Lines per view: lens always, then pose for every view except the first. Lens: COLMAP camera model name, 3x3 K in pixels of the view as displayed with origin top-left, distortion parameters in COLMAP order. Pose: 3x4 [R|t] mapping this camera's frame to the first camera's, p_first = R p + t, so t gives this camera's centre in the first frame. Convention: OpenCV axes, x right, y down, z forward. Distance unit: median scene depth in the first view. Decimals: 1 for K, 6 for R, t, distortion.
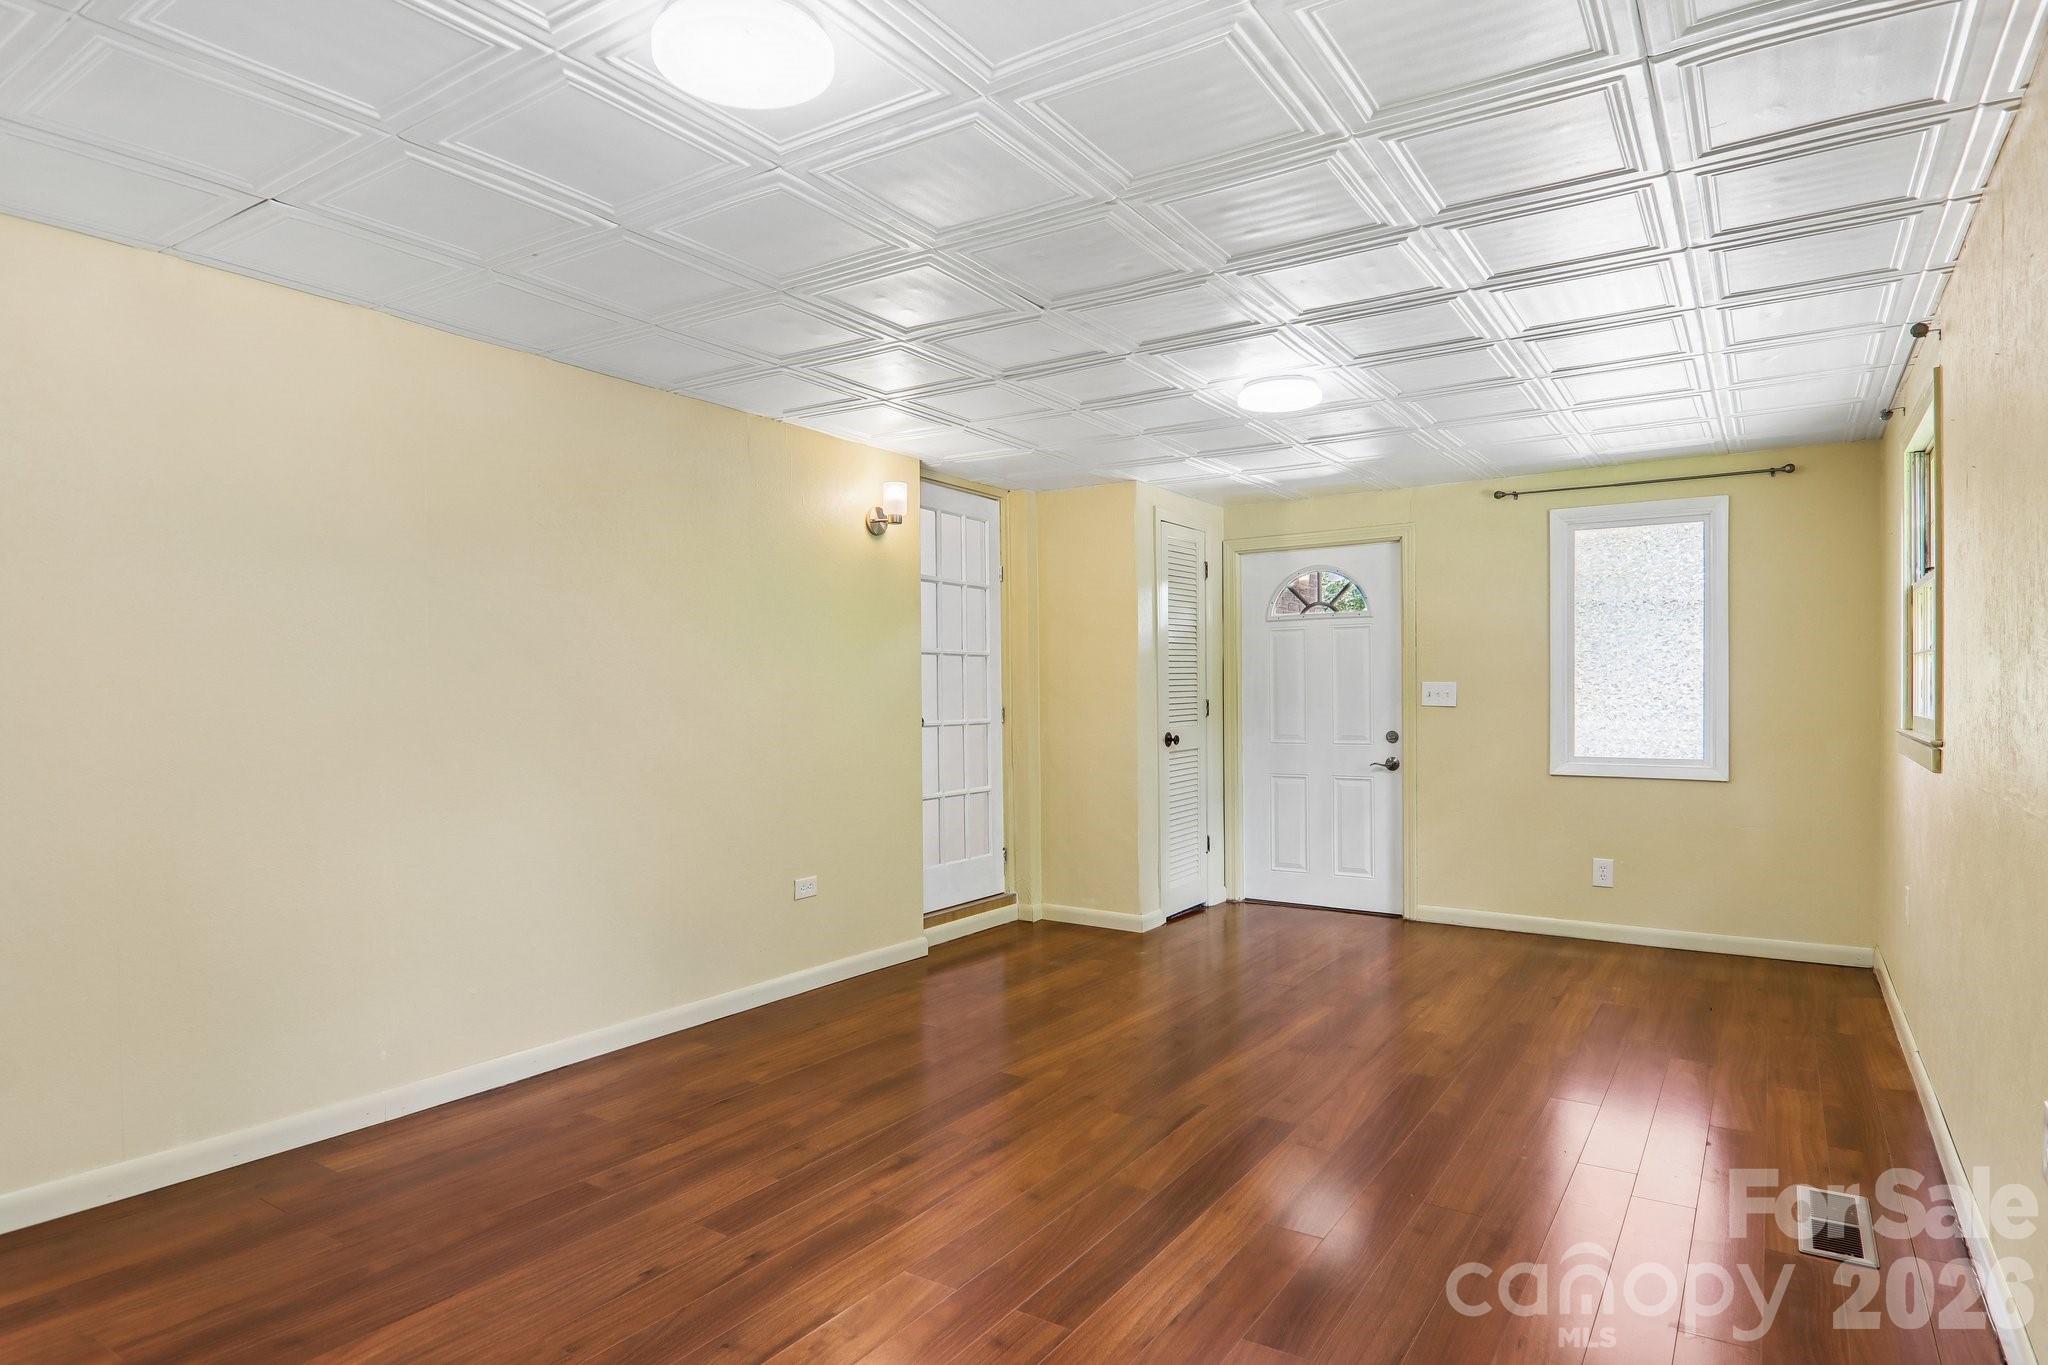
lens RADIAL K [[1137.3, 0, 1030.9], [0, 1137.3, 705.6], [0, 0, 1]] dist [0.001760, -0.021164]
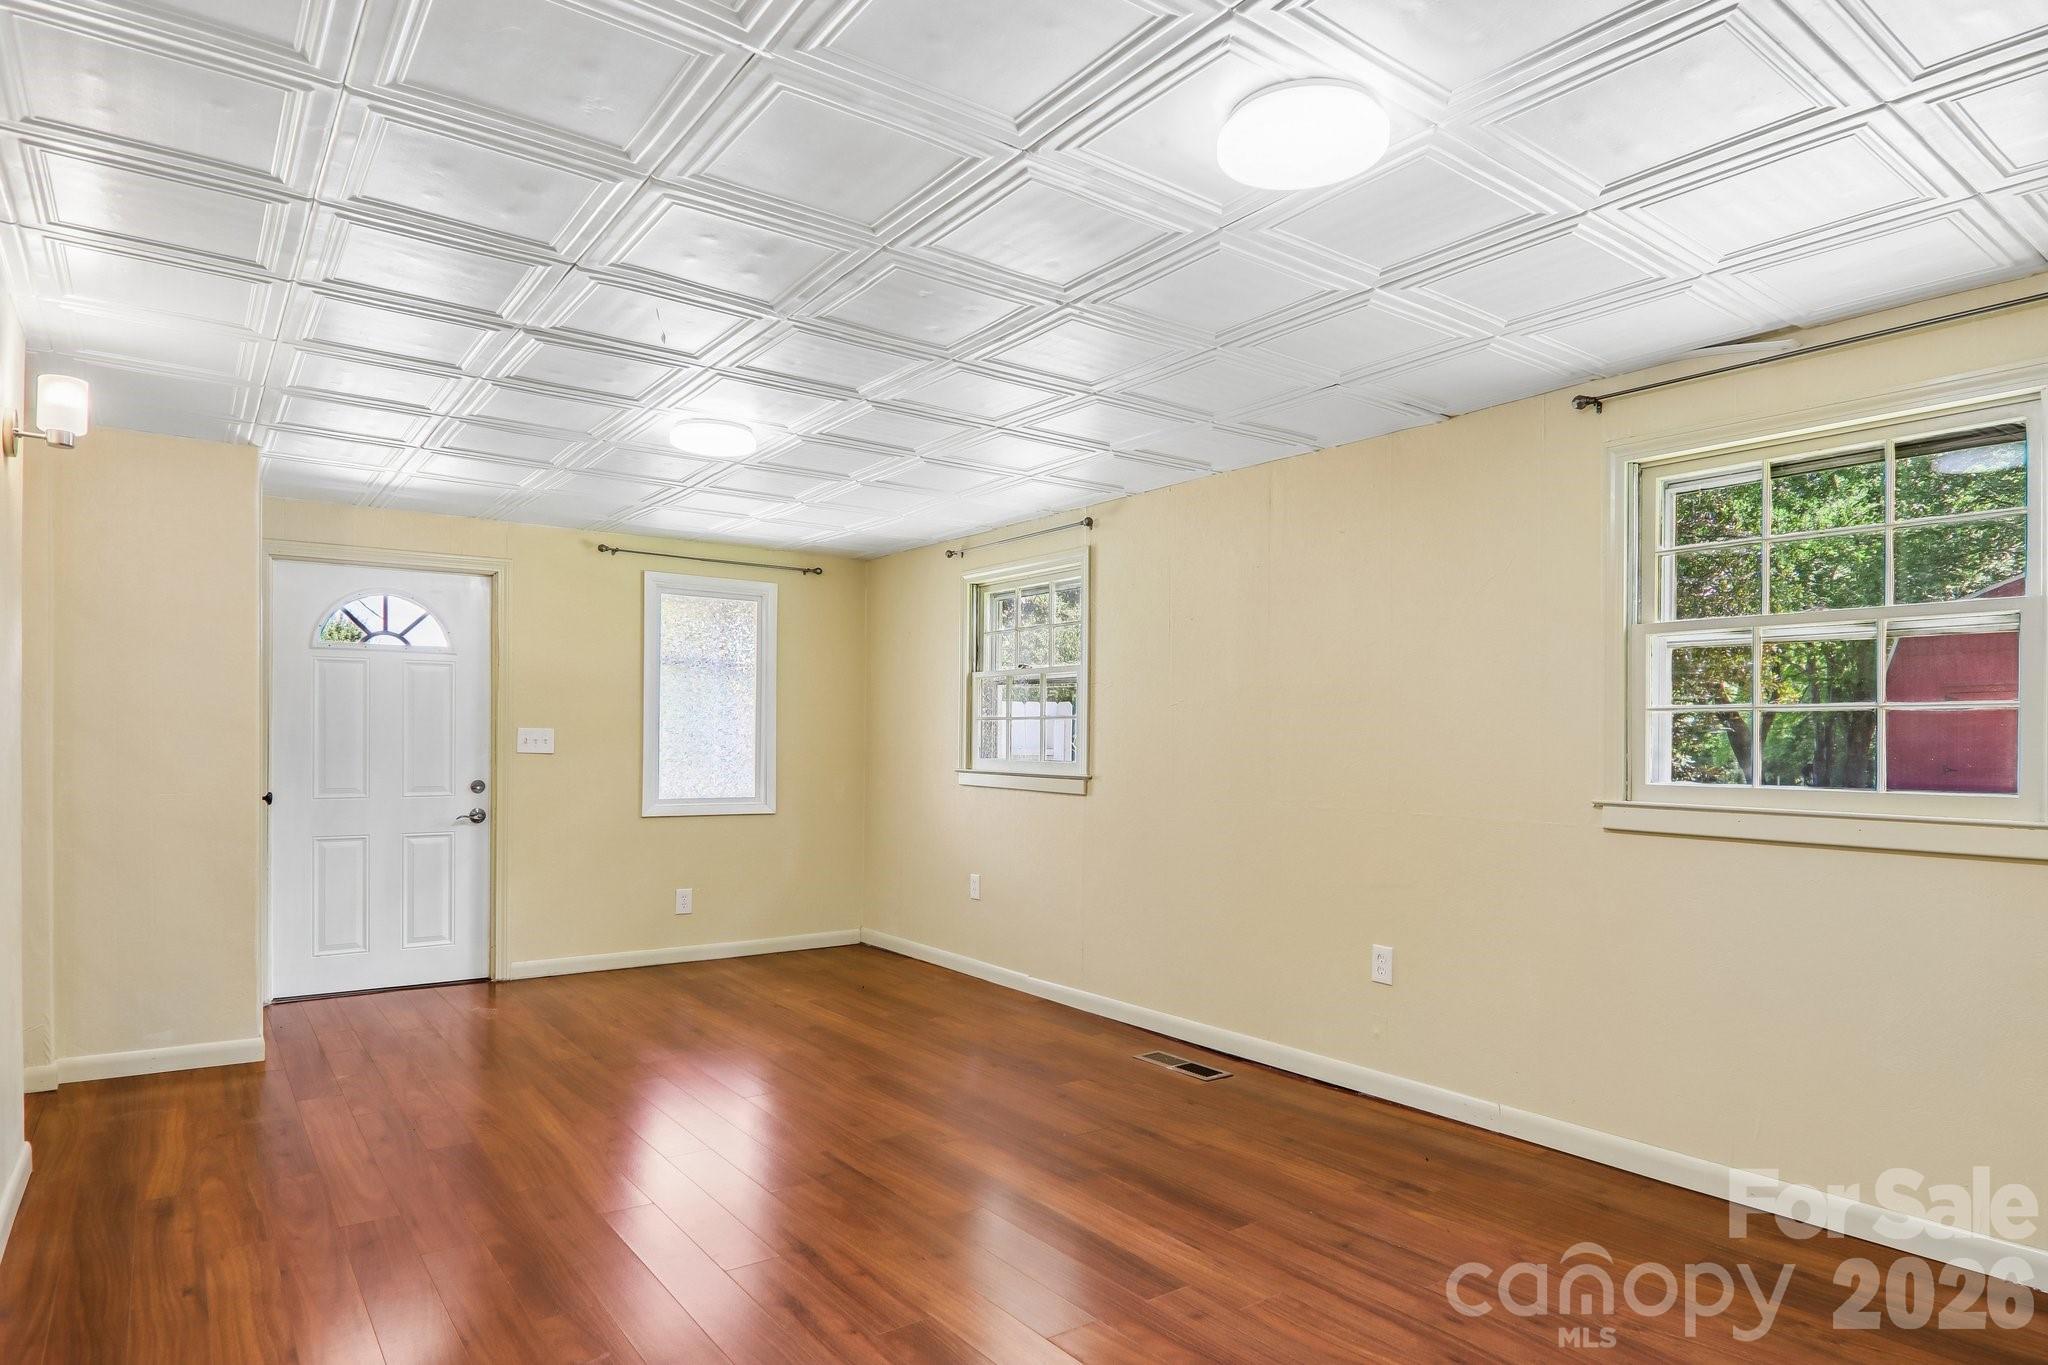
lens RADIAL K [[1150.7, 0, 1018.5], [0, 1150.7, 742.5], [0, 0, 1]] dist [0.001006, -0.020669]
pose [[0.344703, 0.006861, 0.938687, -0.426648], [-0.000624, 0.999975, -0.007080, -0.001964], [-0.938712, 0.001855, 0.344698, 0.279304]]
